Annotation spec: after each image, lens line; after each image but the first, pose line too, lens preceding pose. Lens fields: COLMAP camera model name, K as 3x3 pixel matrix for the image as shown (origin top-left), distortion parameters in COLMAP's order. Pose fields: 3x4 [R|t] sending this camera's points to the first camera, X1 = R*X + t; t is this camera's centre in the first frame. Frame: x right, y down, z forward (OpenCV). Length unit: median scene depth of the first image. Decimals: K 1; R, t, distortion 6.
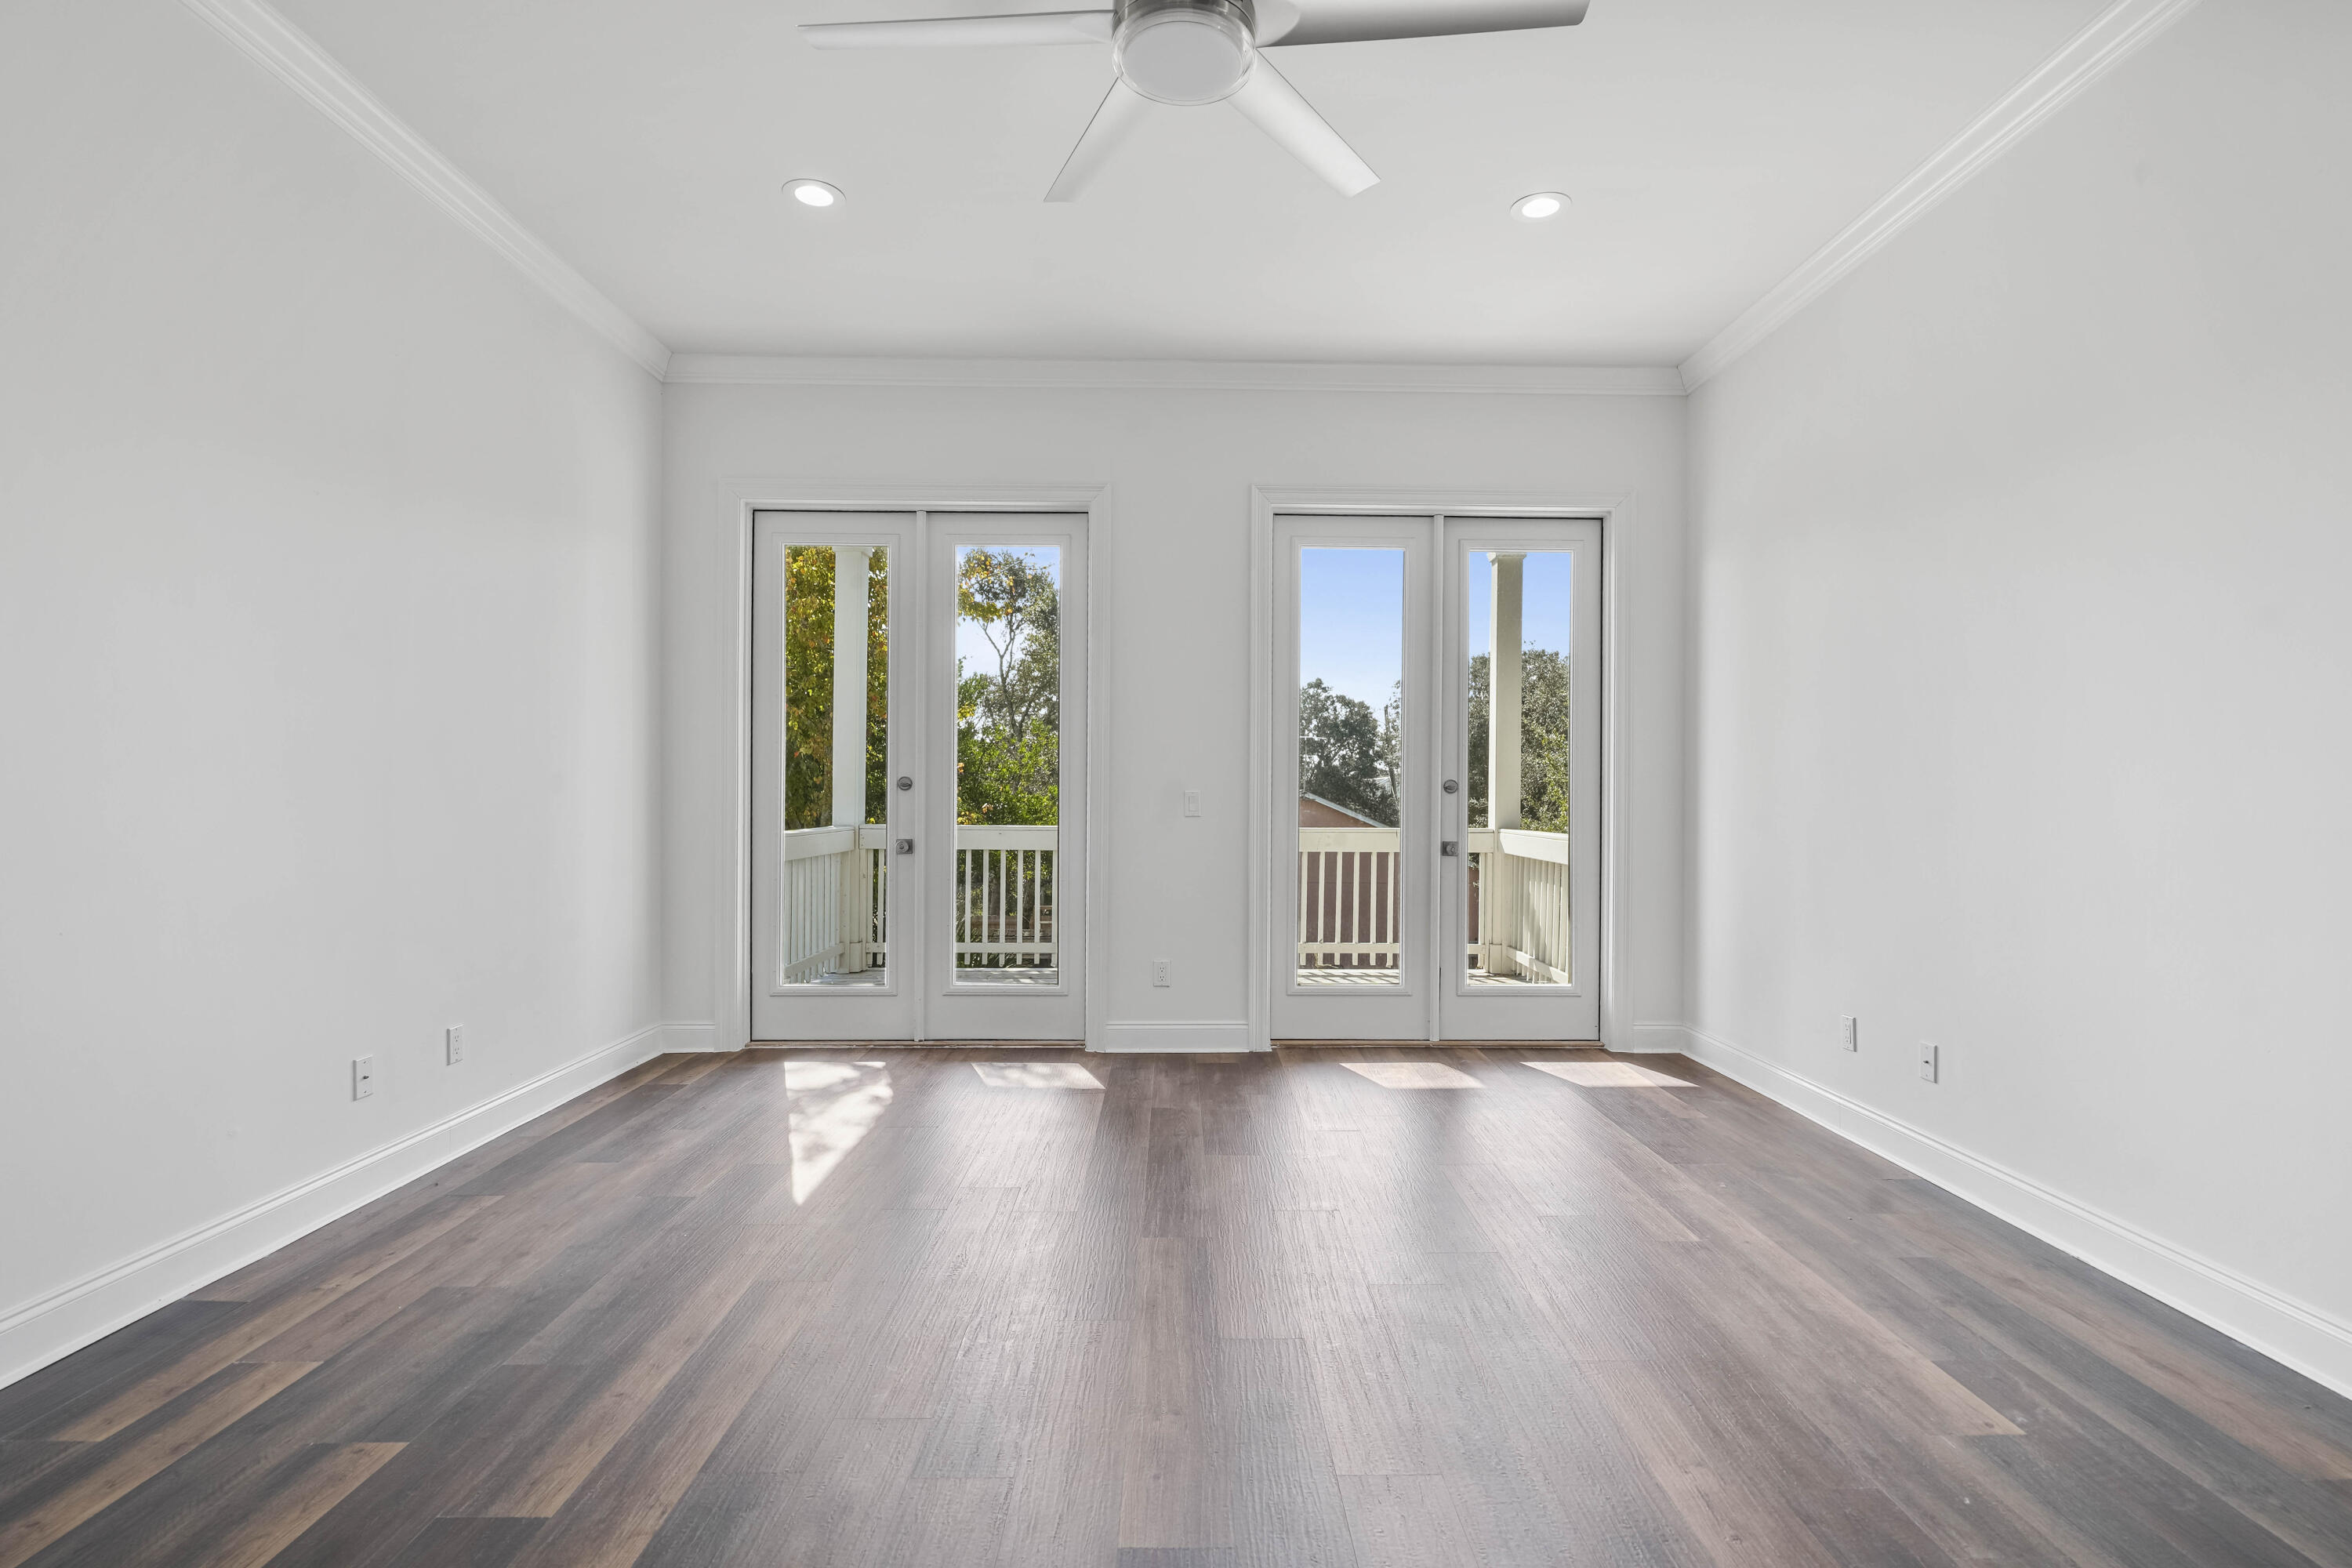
lens RADIAL K [[1143.2, 0, 1198.0], [0, 1143.2, 798.1], [0, 0, 1]] dist [-0.010017, 0.000387]
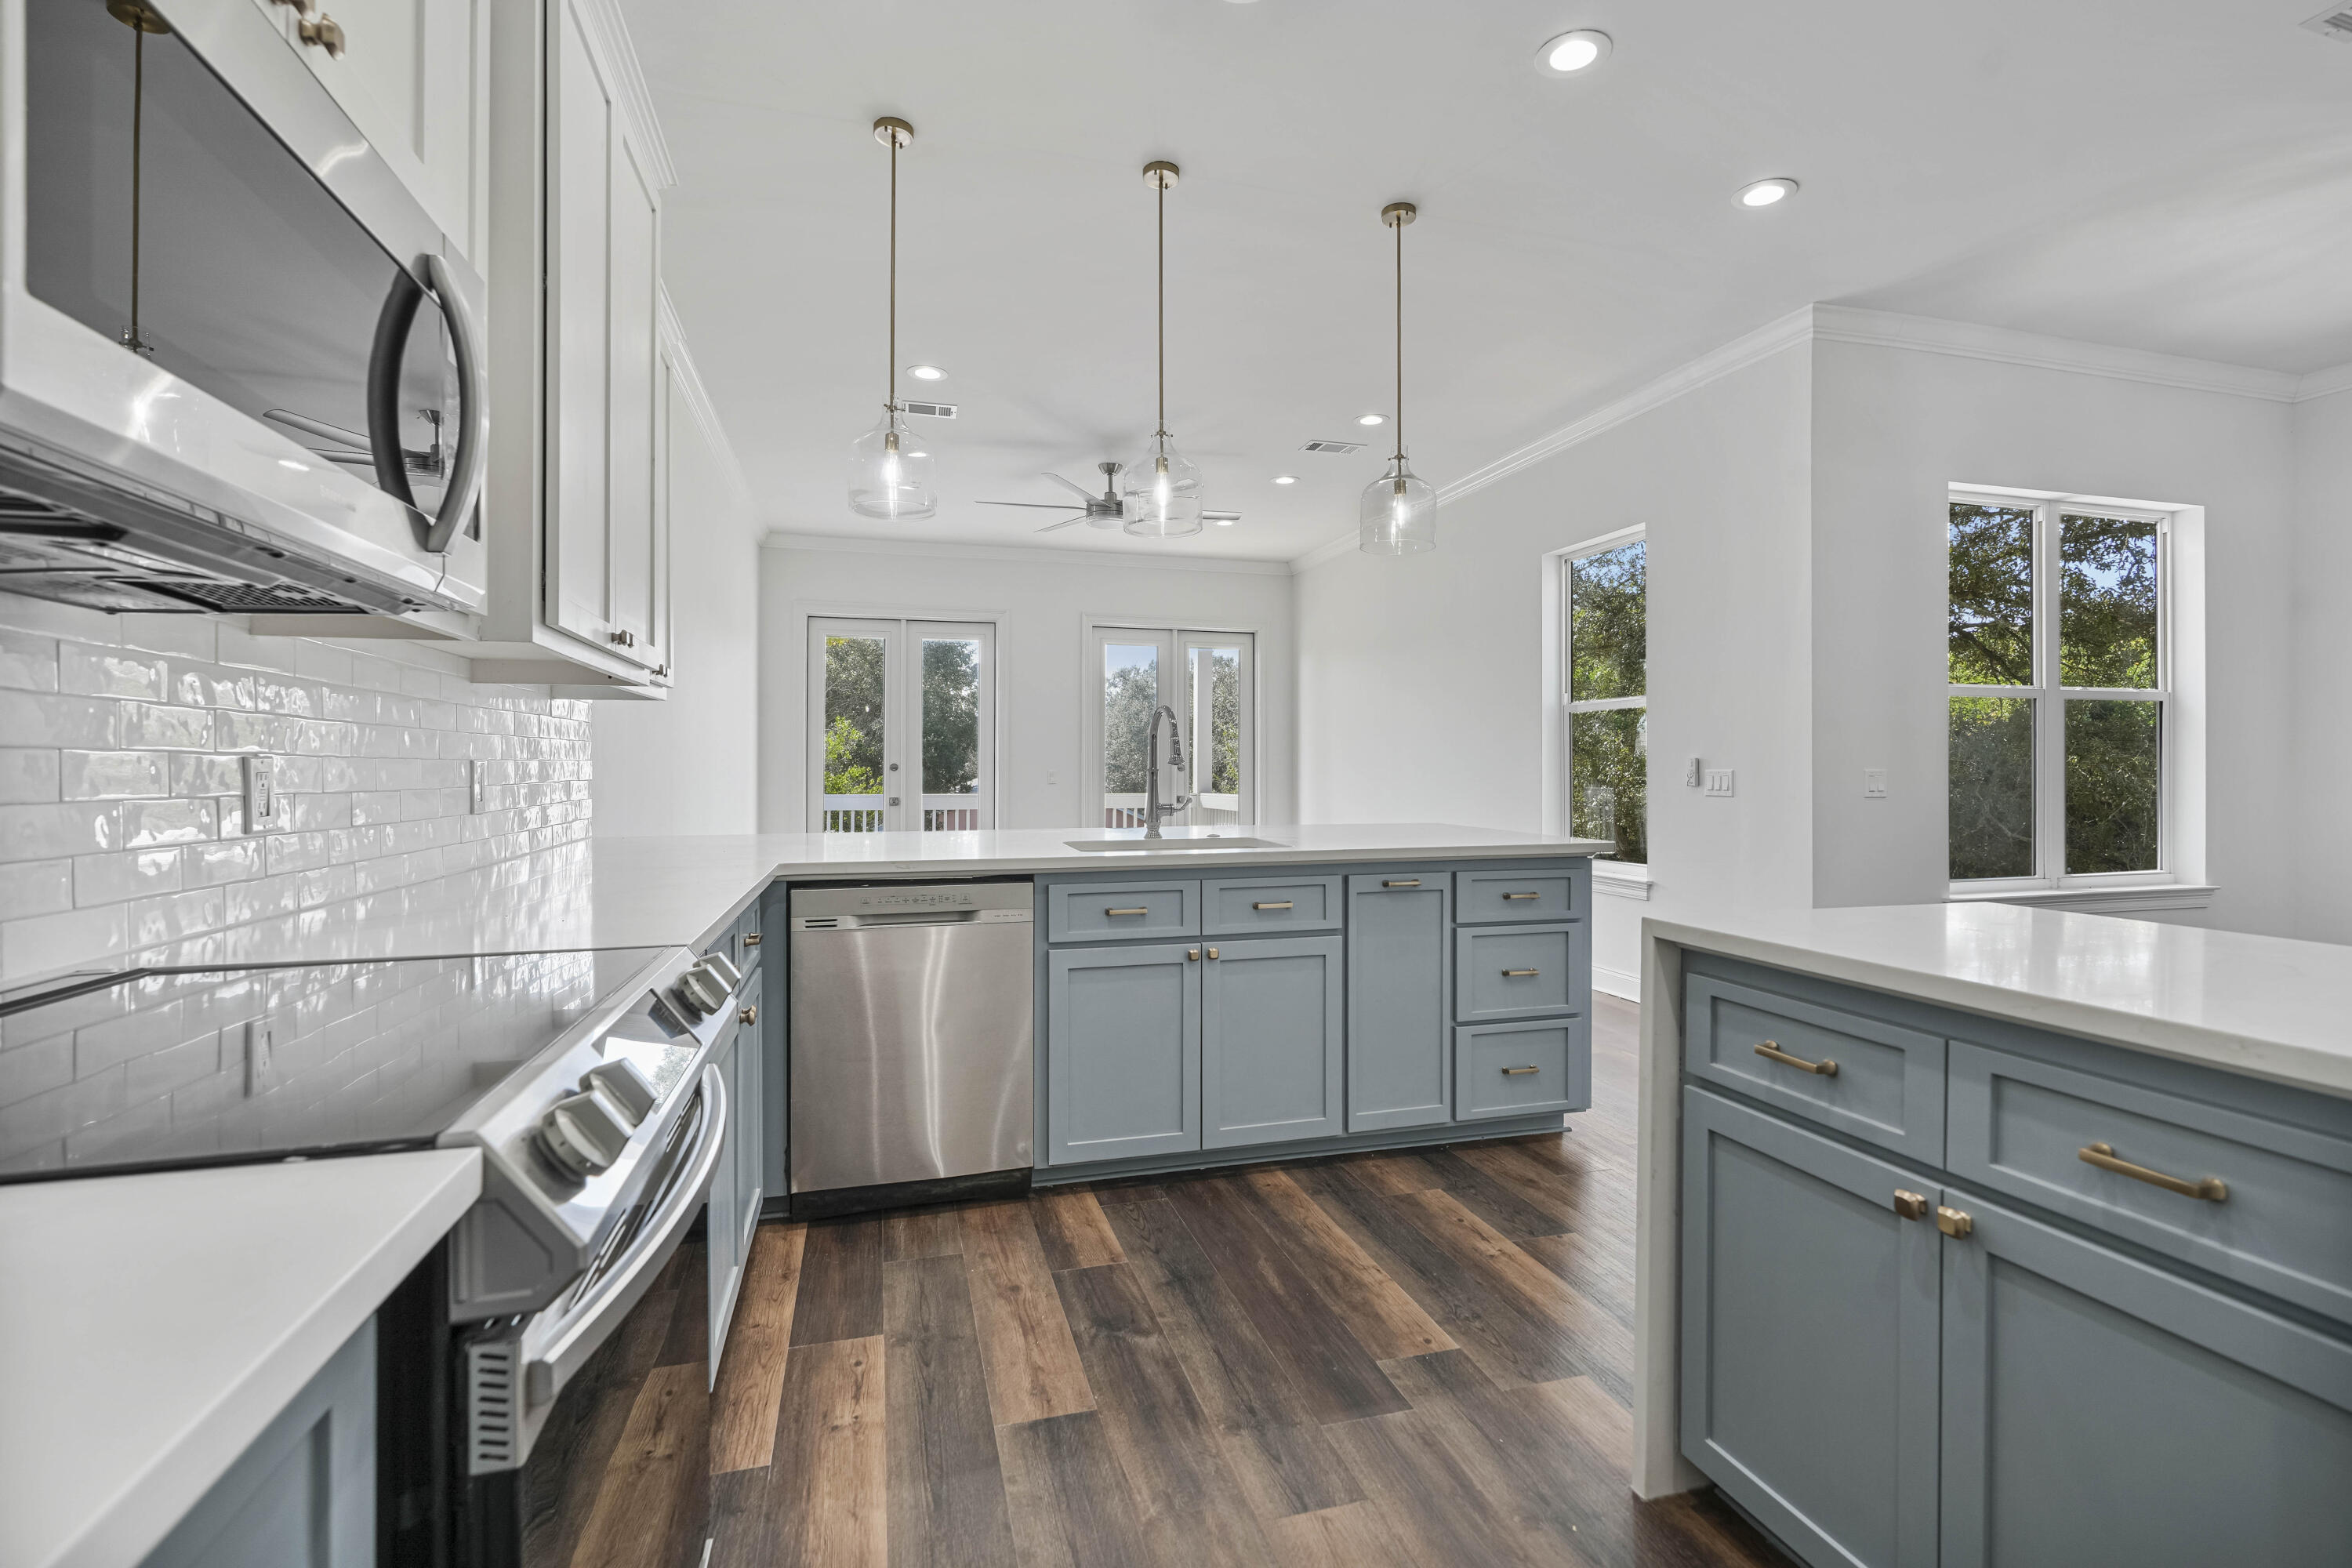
lens RADIAL K [[1074.8, 0, 1177.0], [0, 1074.8, 775.9], [0, 0, 1]] dist [-0.012270, 0.002570]
pose [[0.968399, -0.001455, 0.249401, -0.367789], [0.000340, 0.999990, 0.004514, -0.009853], [-0.249405, -0.004287, 0.968390, -1.180598]]
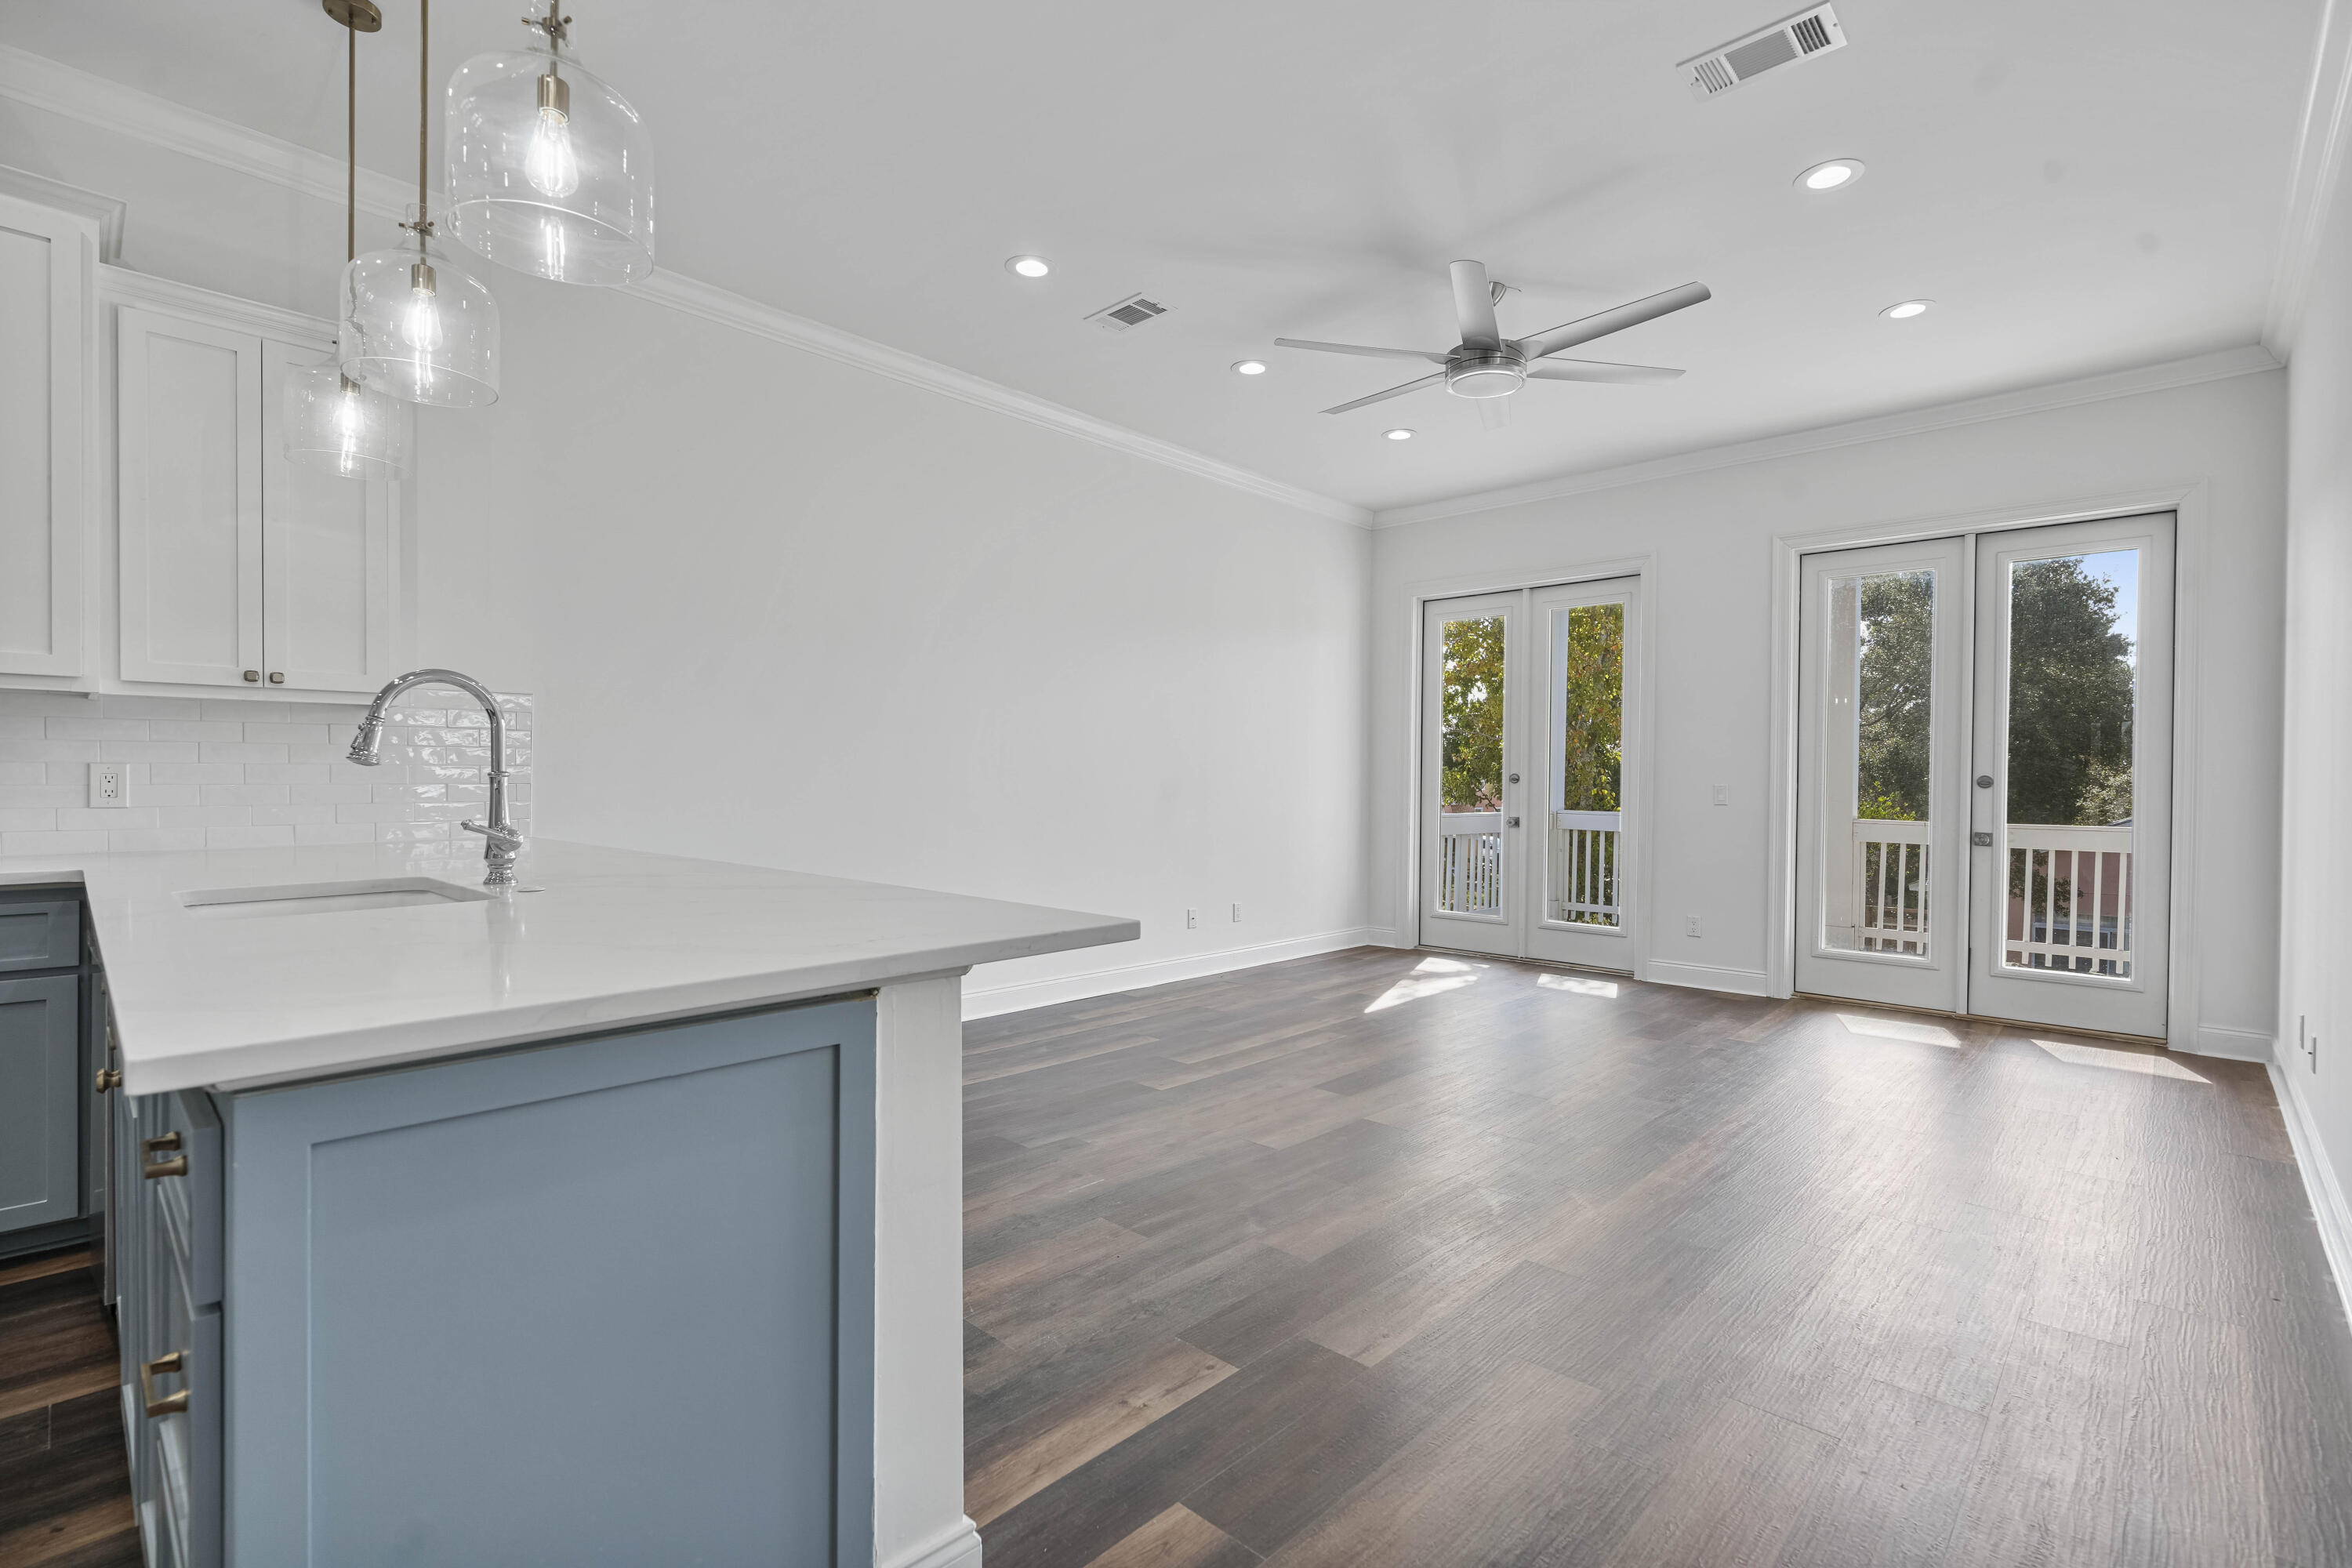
lens RADIAL K [[1074.8, 0, 1157.7], [0, 1074.8, 808.3], [0, 0, 1]] dist [-0.012270, 0.002570]
pose [[0.698003, 0.020742, -0.715794, 0.599120], [-0.007964, 0.999743, 0.021205, -0.000830], [0.716051, -0.009101, 0.697989, -0.405452]]
